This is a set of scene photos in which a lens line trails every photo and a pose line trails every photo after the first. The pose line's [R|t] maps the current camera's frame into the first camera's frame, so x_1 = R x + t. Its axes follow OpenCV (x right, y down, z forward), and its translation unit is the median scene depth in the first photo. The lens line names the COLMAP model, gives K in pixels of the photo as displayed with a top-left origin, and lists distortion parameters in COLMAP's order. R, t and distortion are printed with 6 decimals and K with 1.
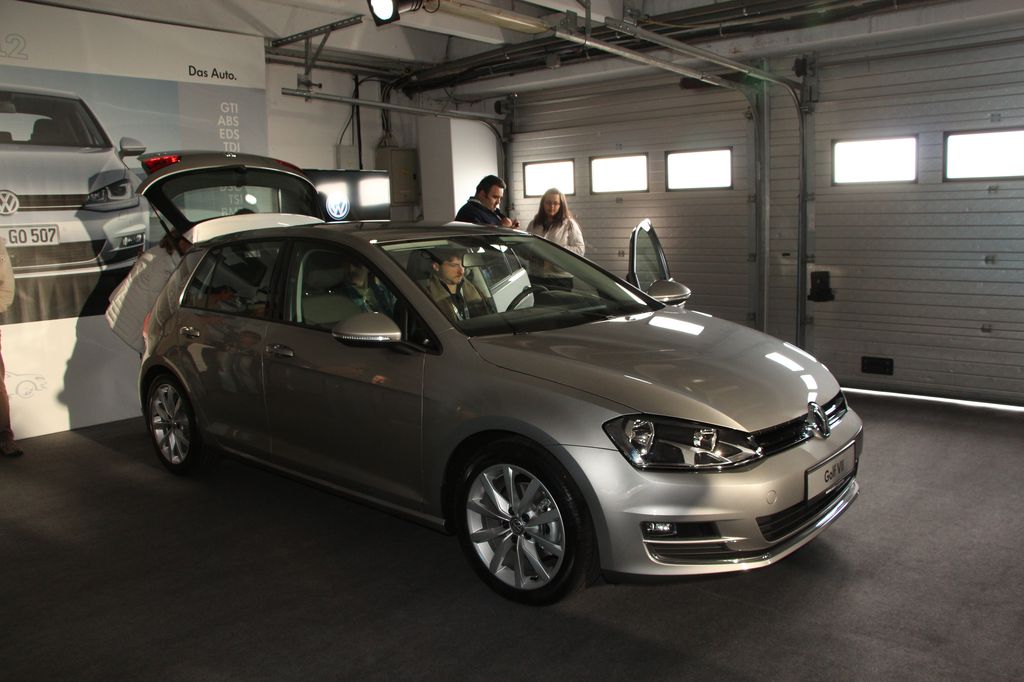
lens RADIAL K [[827.2, 0, 512.0], [0, 827.2, 341.0], [0, 0, 1]] dist [-0.188980, 0.149300]
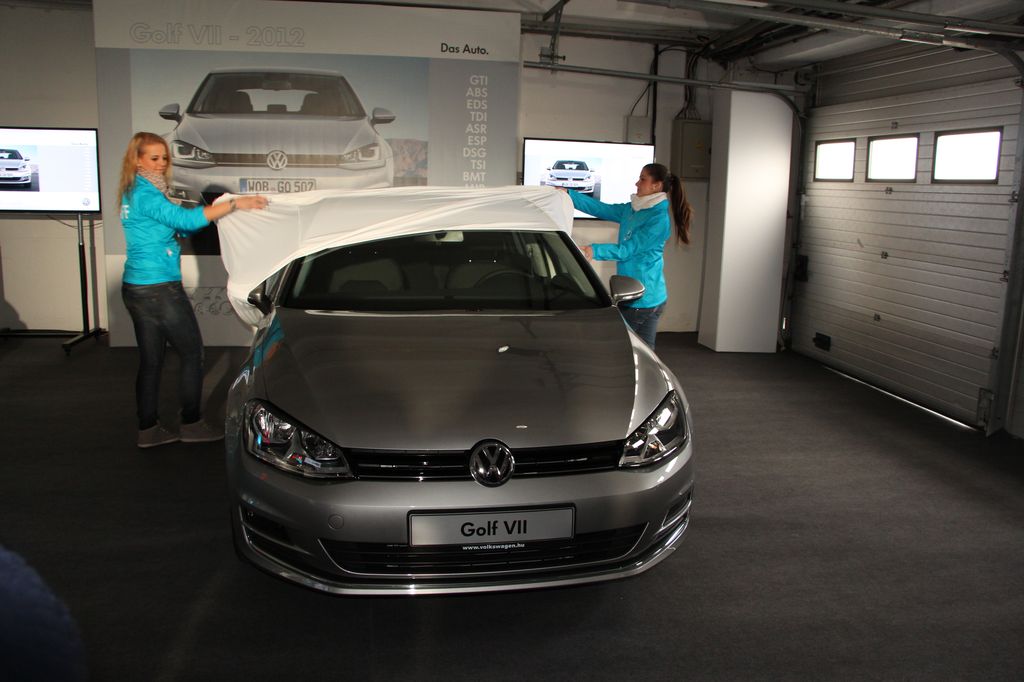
lens RADIAL K [[827.2, 0, 512.0], [0, 827.2, 341.0], [0, 0, 1]] dist [-0.188980, 0.149300]
pose [[0.781224, 0.165069, -0.602031, 0.411033], [-0.140252, 0.986162, 0.088395, -0.047167], [0.608291, 0.015380, 0.793565, 0.160897]]
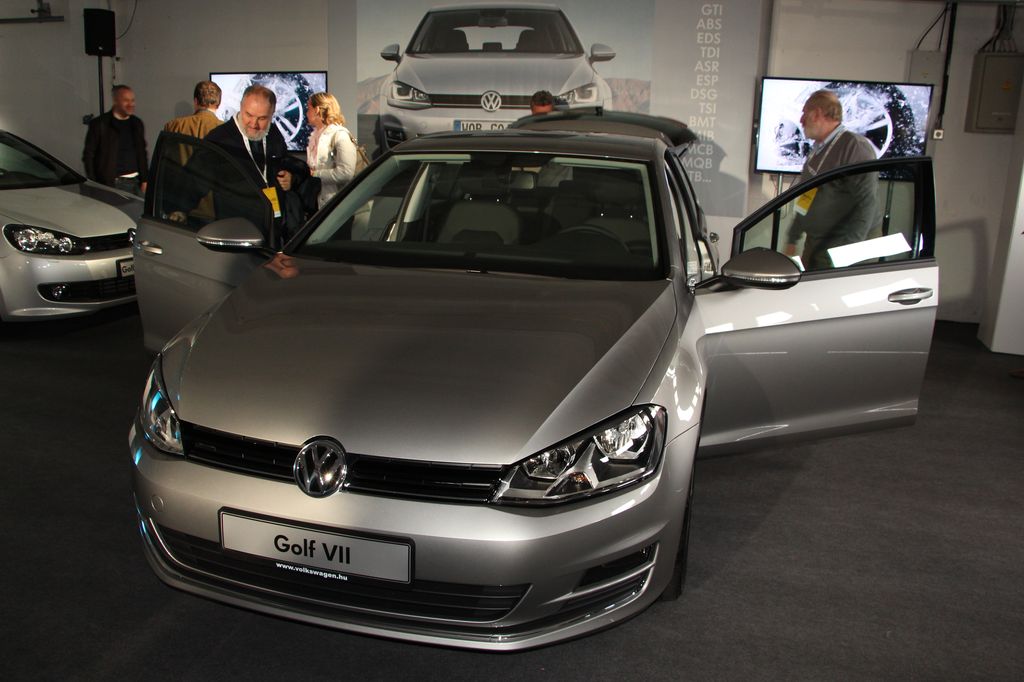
lens RADIAL K [[827.2, 0, 512.0], [0, 827.2, 341.0], [0, 0, 1]] dist [-0.188980, 0.149300]
pose [[0.438954, 0.265776, -0.858302, 0.457730], [-0.171082, 0.962497, 0.210546, -0.075779], [0.882071, 0.054420, 0.467962, 0.383345]]
